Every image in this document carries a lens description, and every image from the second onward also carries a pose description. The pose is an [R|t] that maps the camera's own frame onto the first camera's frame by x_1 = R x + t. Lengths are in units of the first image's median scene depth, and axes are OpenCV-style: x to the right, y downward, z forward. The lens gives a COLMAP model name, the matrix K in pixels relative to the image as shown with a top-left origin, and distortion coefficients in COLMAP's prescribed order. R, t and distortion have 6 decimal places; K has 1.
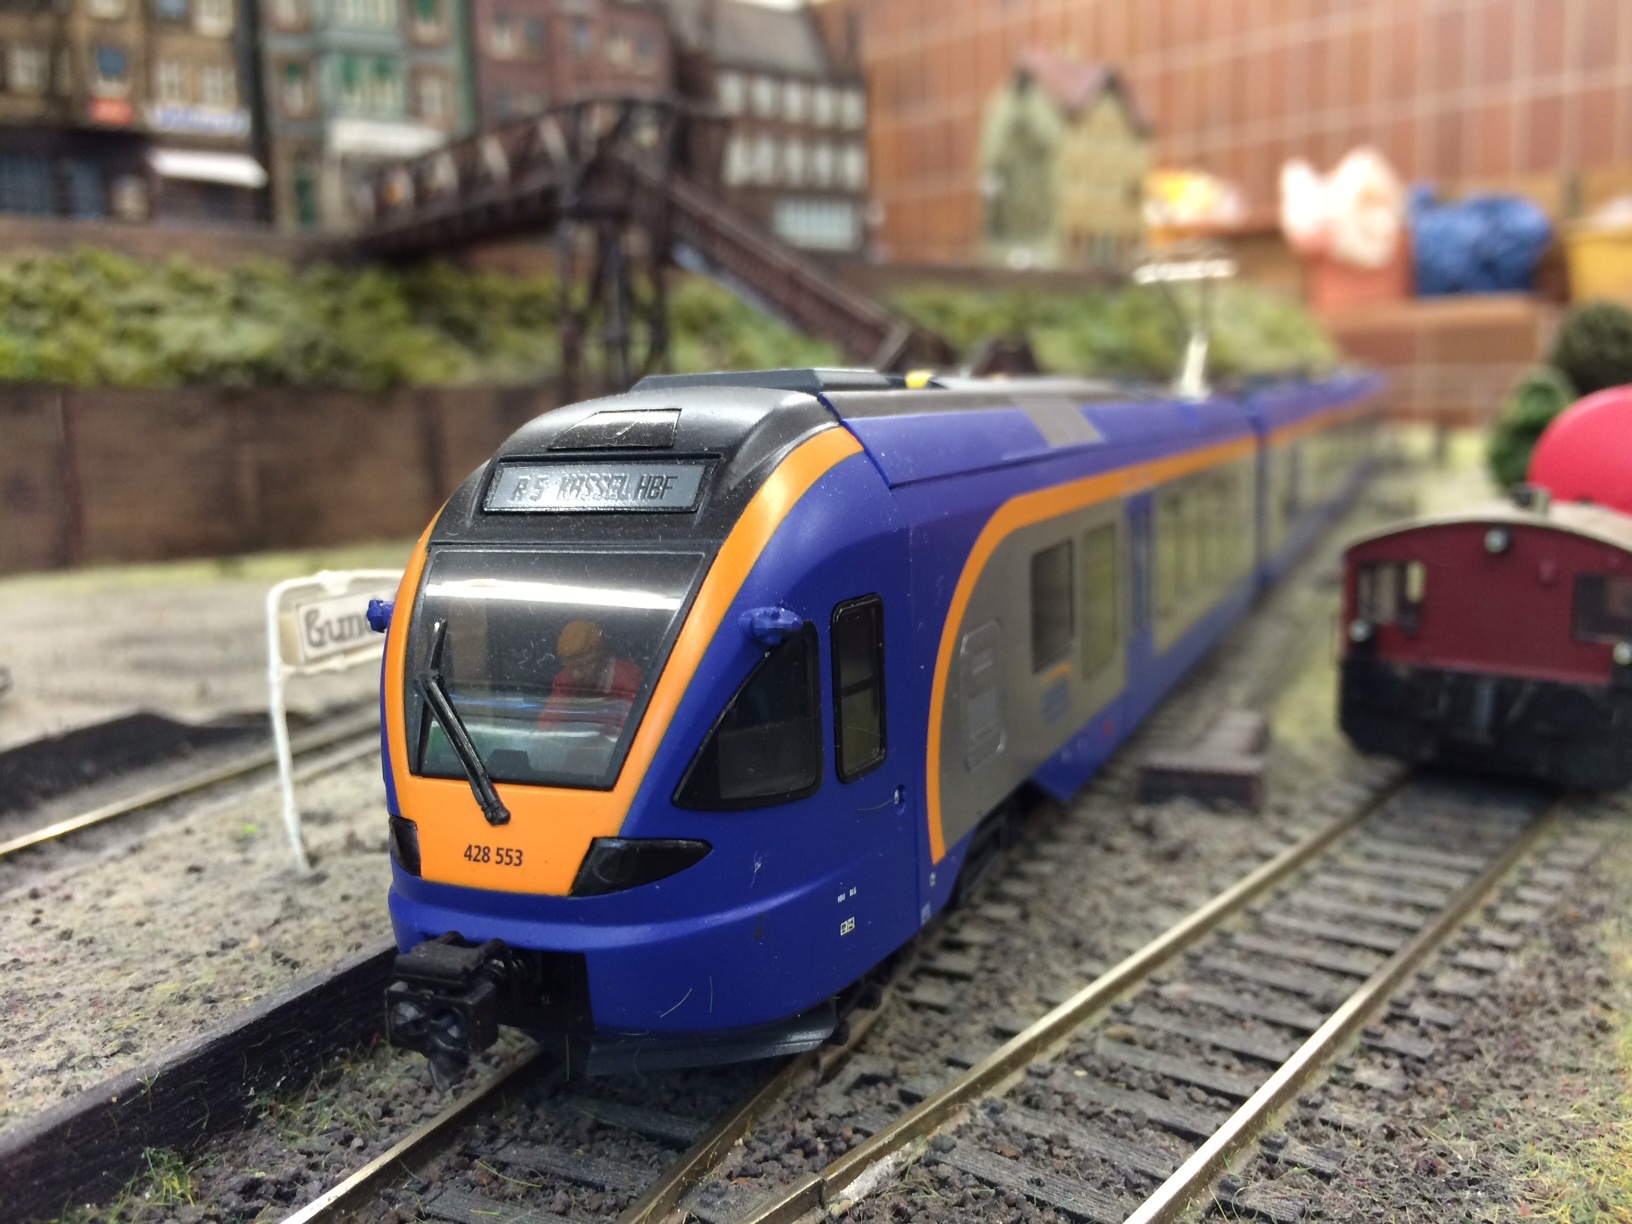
lens RADIAL K [[1517.5, 0, 816.0], [0, 1517.5, 612.0], [0, 0, 1]] dist [0.006896, -0.104339]
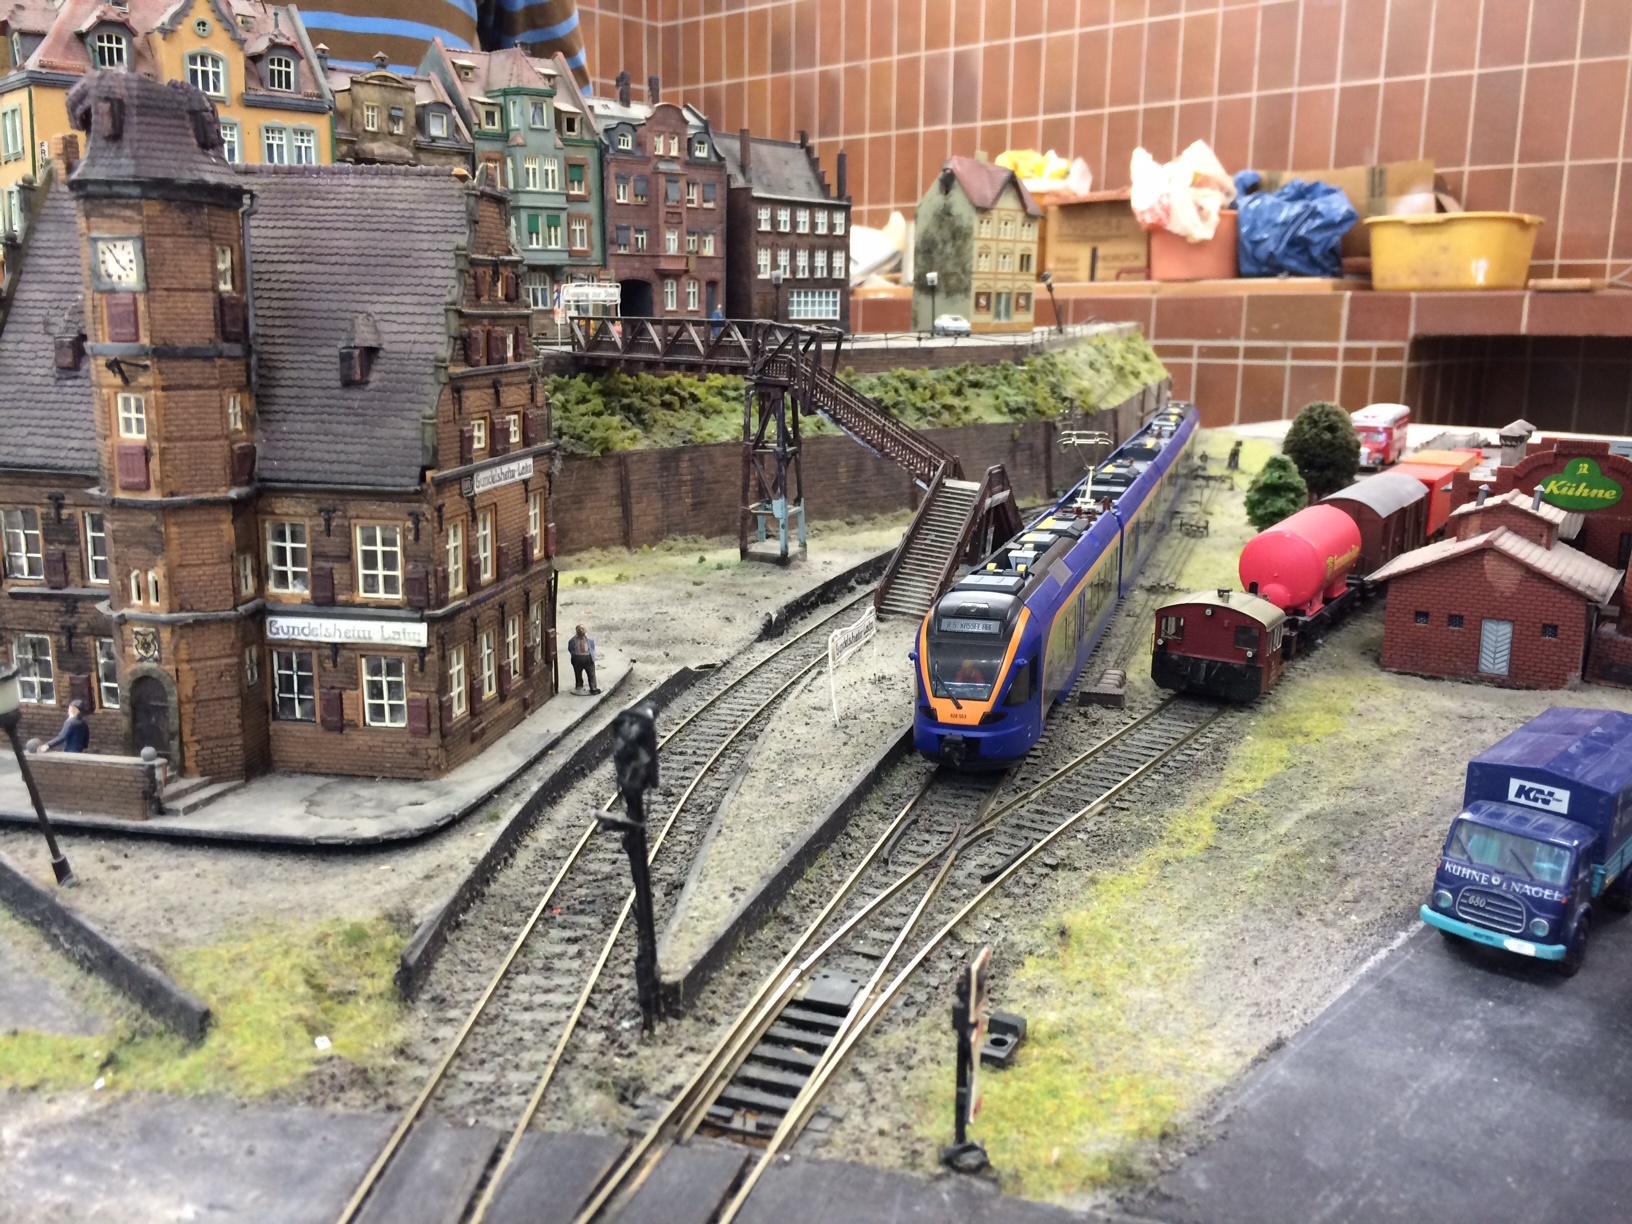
lens RADIAL K [[1517.5, 0, 816.0], [0, 1517.5, 612.0], [0, 0, 1]] dist [0.006896, -0.104339]
pose [[0.994482, 0.008220, 0.104584, -0.524727], [-0.014618, 0.998058, 0.060550, -0.192374], [-0.103883, -0.061745, 0.992671, -1.586694]]
